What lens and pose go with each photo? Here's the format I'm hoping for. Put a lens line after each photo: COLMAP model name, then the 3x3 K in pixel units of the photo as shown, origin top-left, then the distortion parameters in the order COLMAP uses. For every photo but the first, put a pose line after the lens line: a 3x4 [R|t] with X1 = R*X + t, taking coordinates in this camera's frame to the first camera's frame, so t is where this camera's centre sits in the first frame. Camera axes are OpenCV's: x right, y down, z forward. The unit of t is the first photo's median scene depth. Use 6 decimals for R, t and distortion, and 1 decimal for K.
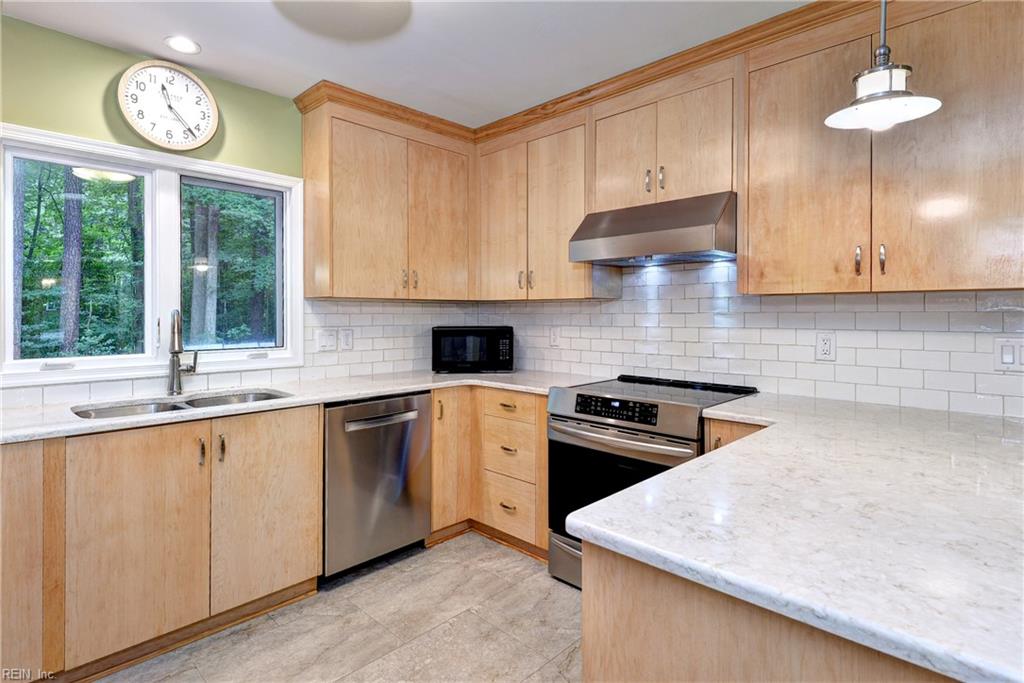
lens RADIAL K [[518.2, 0, 513.7], [0, 518.2, 312.4], [0, 0, 1]] dist [0.017838, -0.005389]
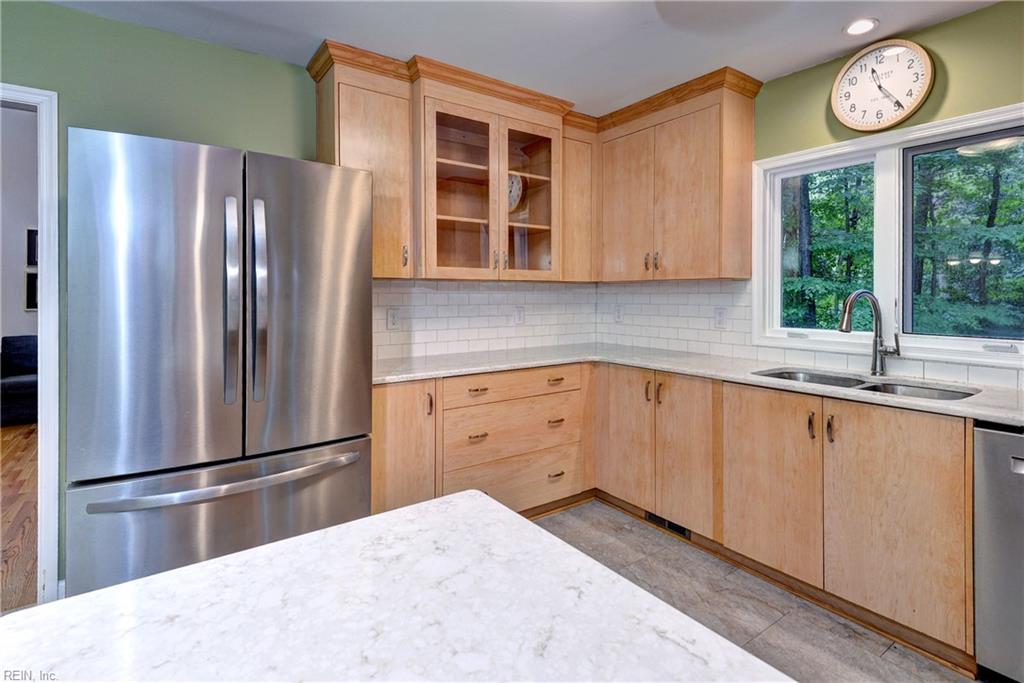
lens RADIAL K [[501.8, 0, 519.6], [0, 501.8, 293.6], [0, 0, 1]] dist [0.021679, -0.004602]
pose [[-0.160711, -0.001440, -0.987000, 0.411964], [0.004158, 0.999989, -0.002136, 0.001178], [0.986993, -0.004447, -0.160703, 0.476635]]
